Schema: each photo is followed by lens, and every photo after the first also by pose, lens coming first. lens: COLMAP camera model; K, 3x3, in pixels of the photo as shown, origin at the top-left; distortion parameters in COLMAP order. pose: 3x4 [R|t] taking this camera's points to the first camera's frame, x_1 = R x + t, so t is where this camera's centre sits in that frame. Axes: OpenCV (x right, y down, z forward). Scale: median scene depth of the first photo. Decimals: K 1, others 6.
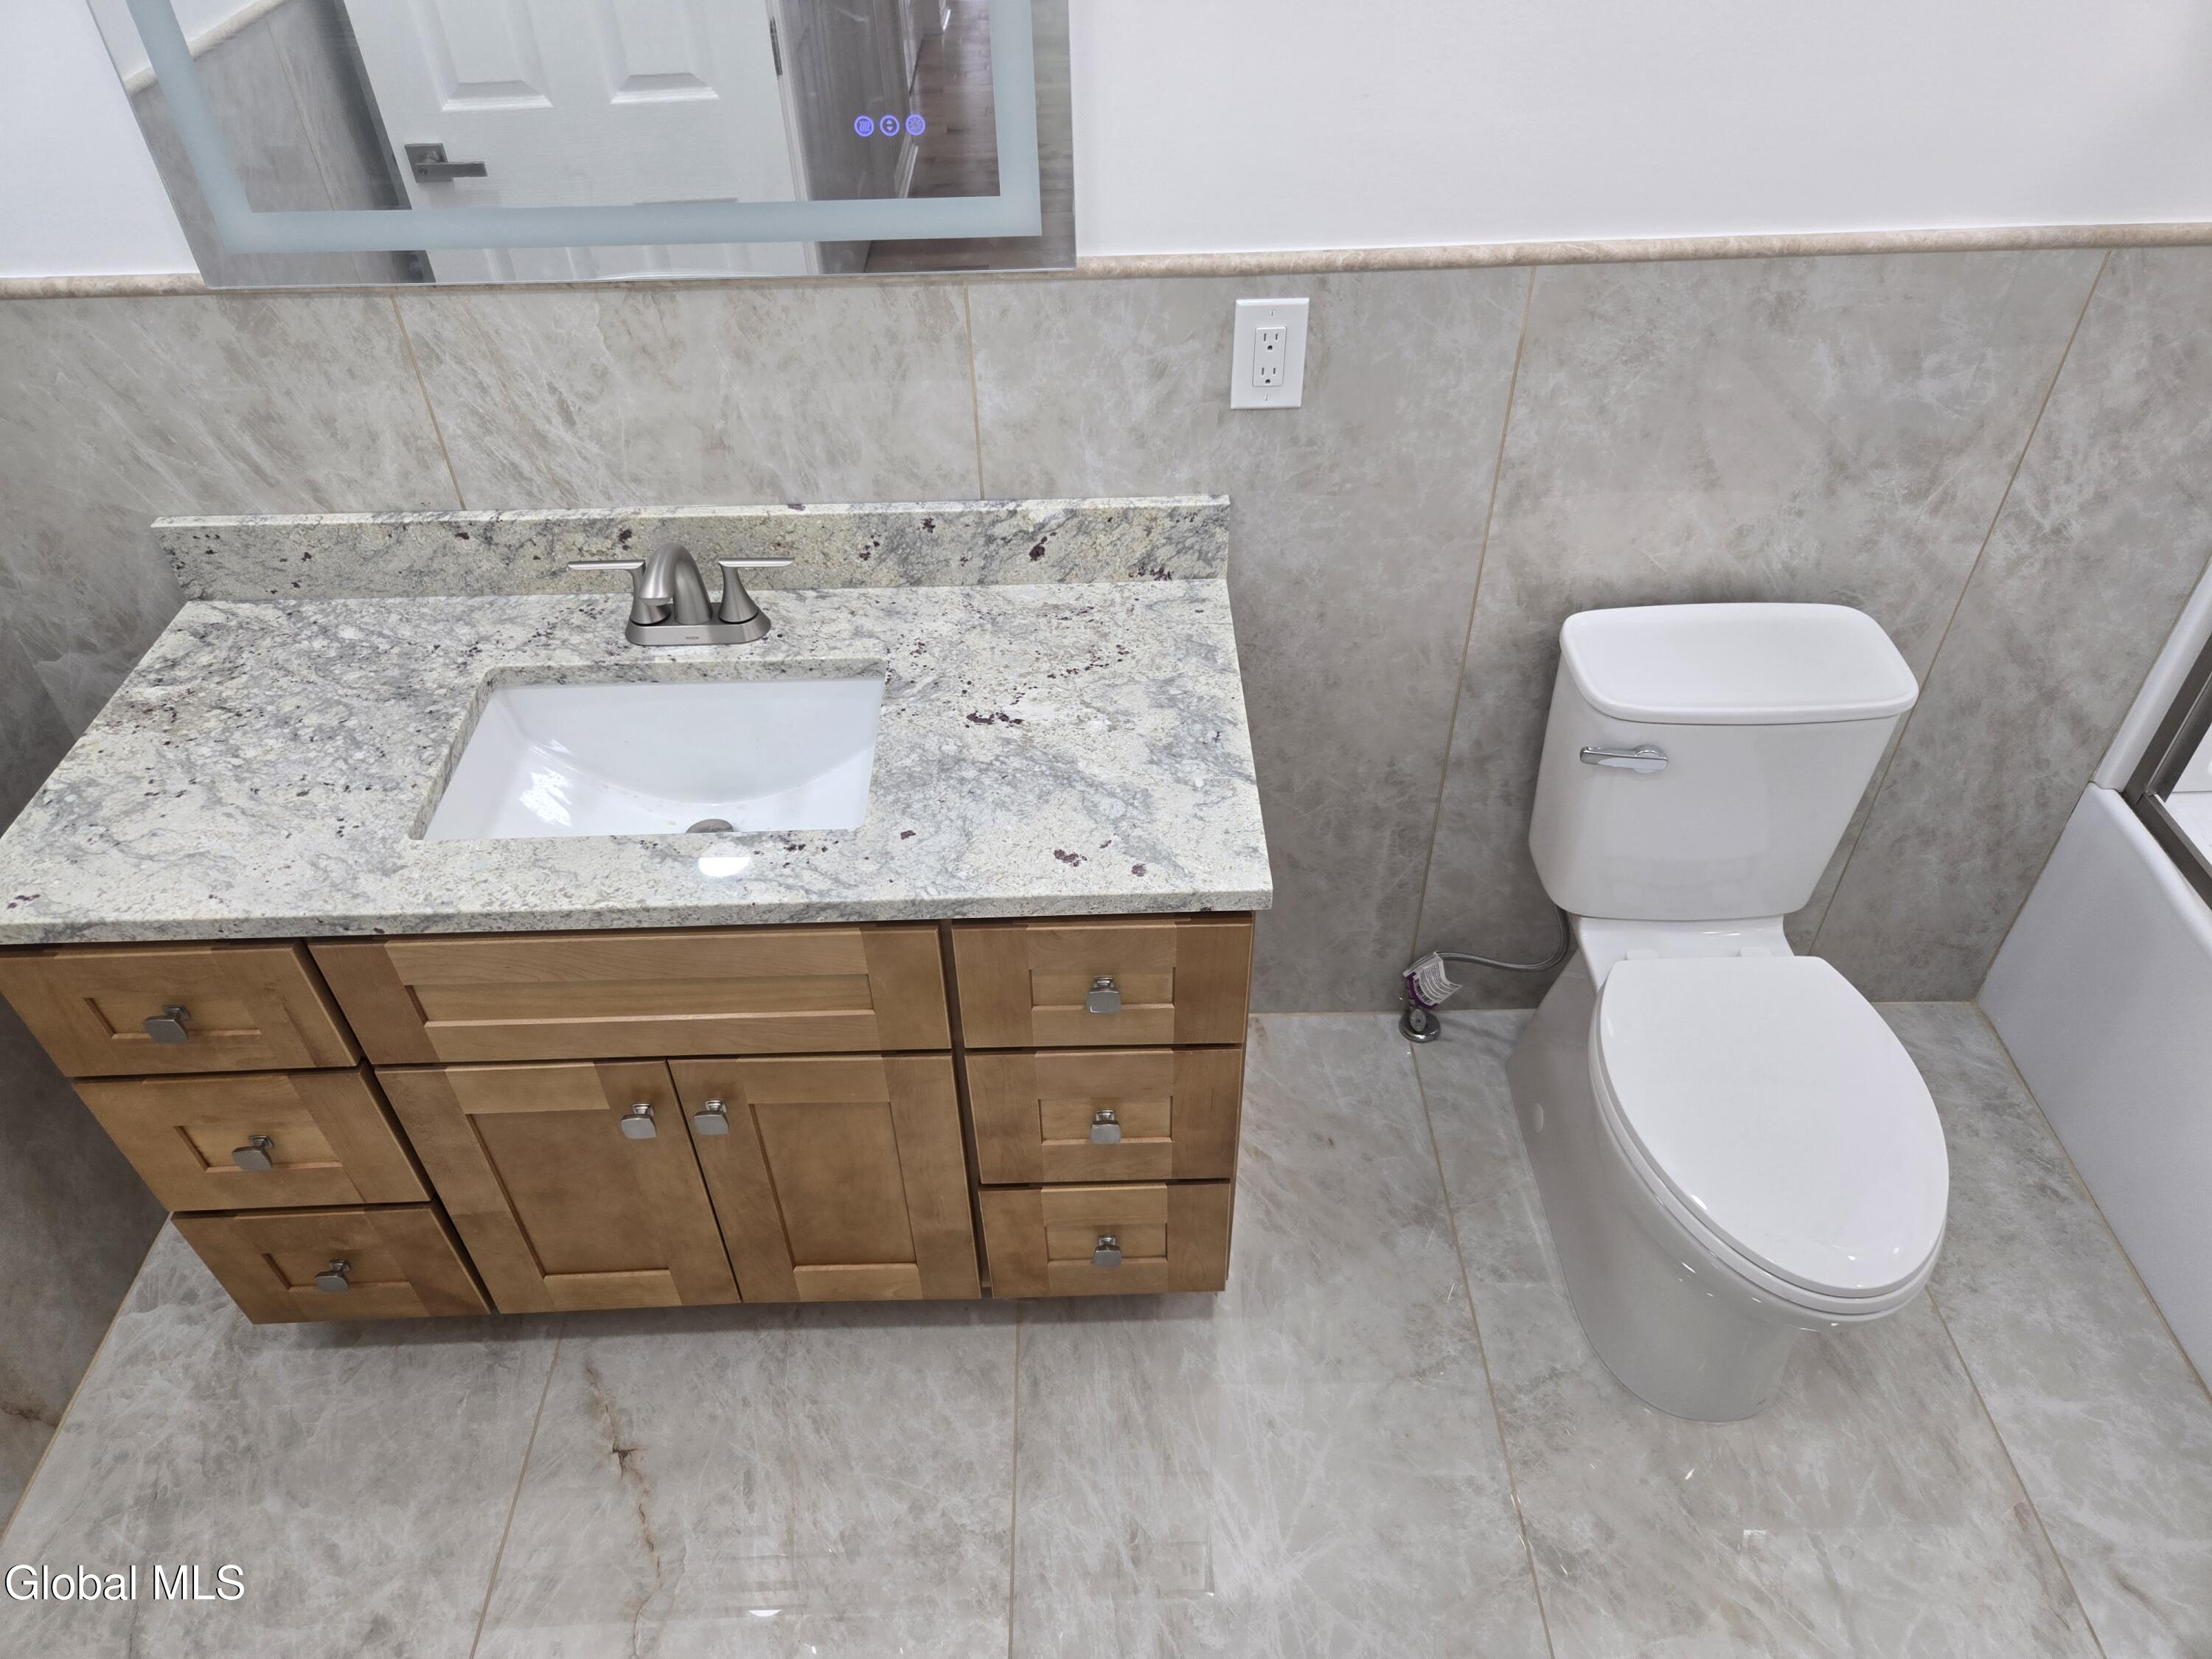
lens RADIAL K [[1501.5, 0, 1101.5], [0, 1501.5, 828.9], [0, 0, 1]] dist [0.074028, -0.042495]
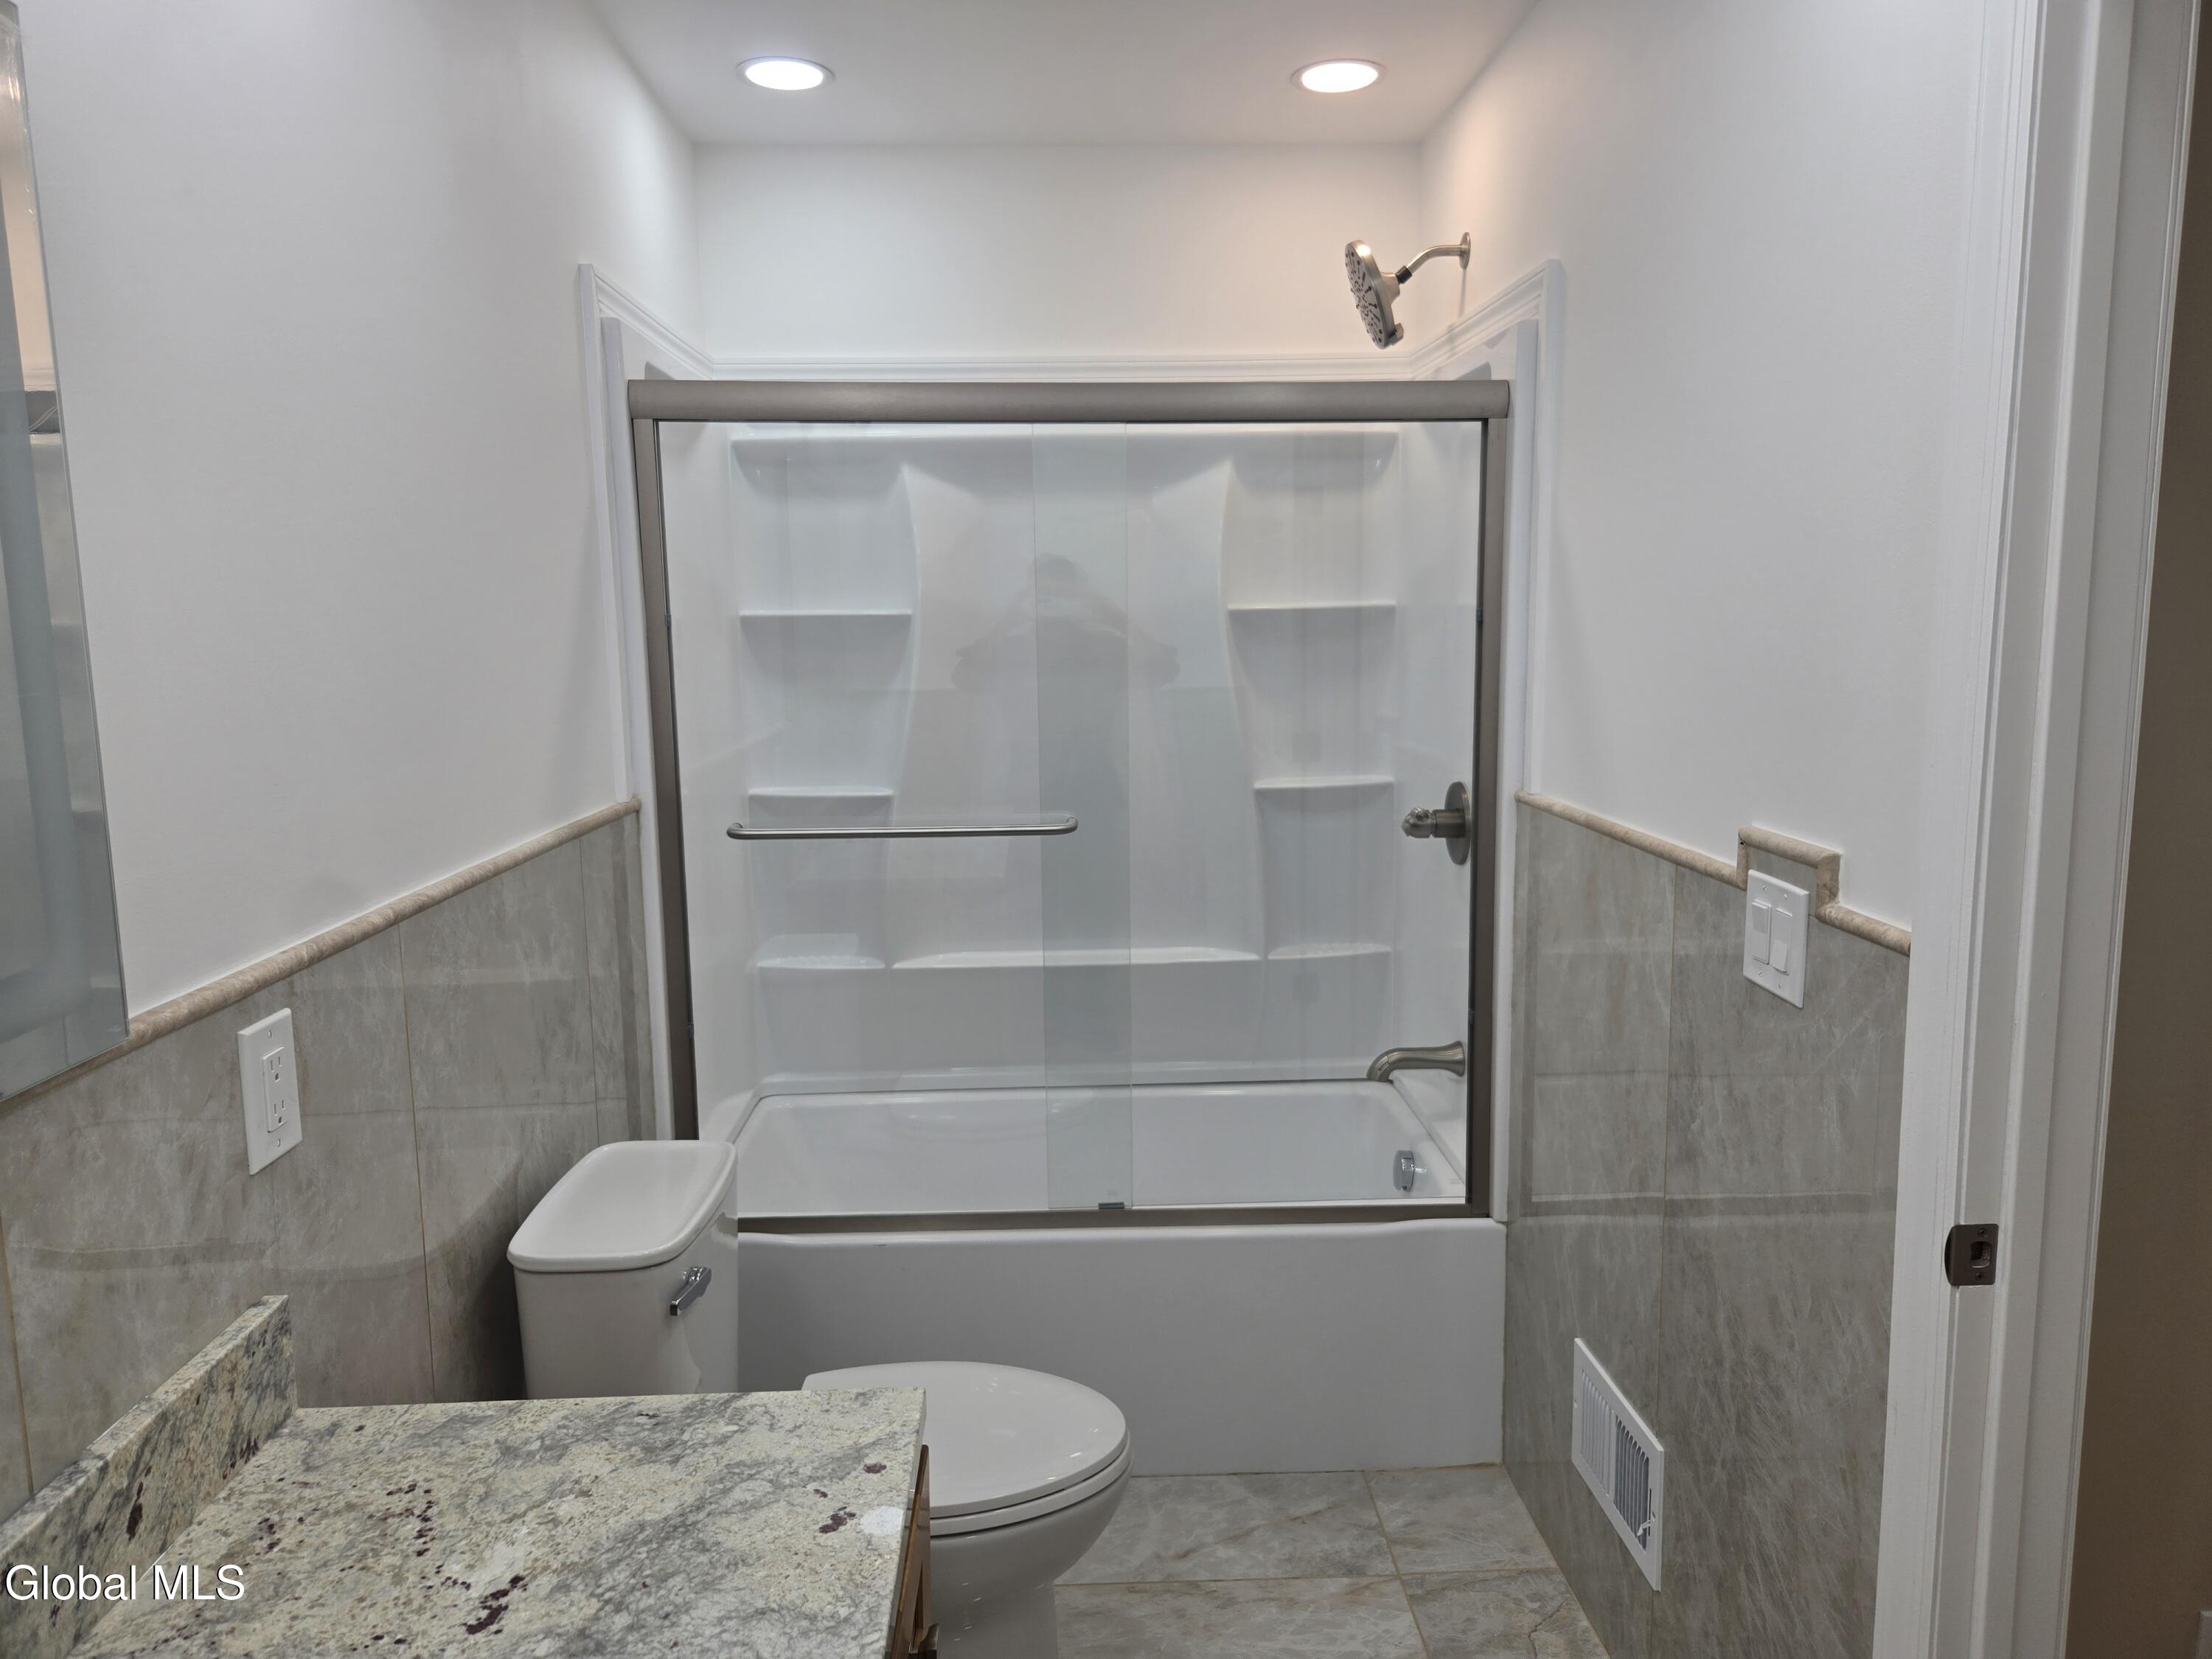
lens RADIAL K [[1501.5, 0, 1102.7], [0, 1501.5, 830.4], [0, 0, 1]] dist [0.074028, -0.042495]
pose [[-0.015570, -0.132828, 0.991017, -0.656511], [0.677141, 0.727856, 0.108195, -0.201916], [-0.735689, 0.672742, 0.078610, 0.522520]]
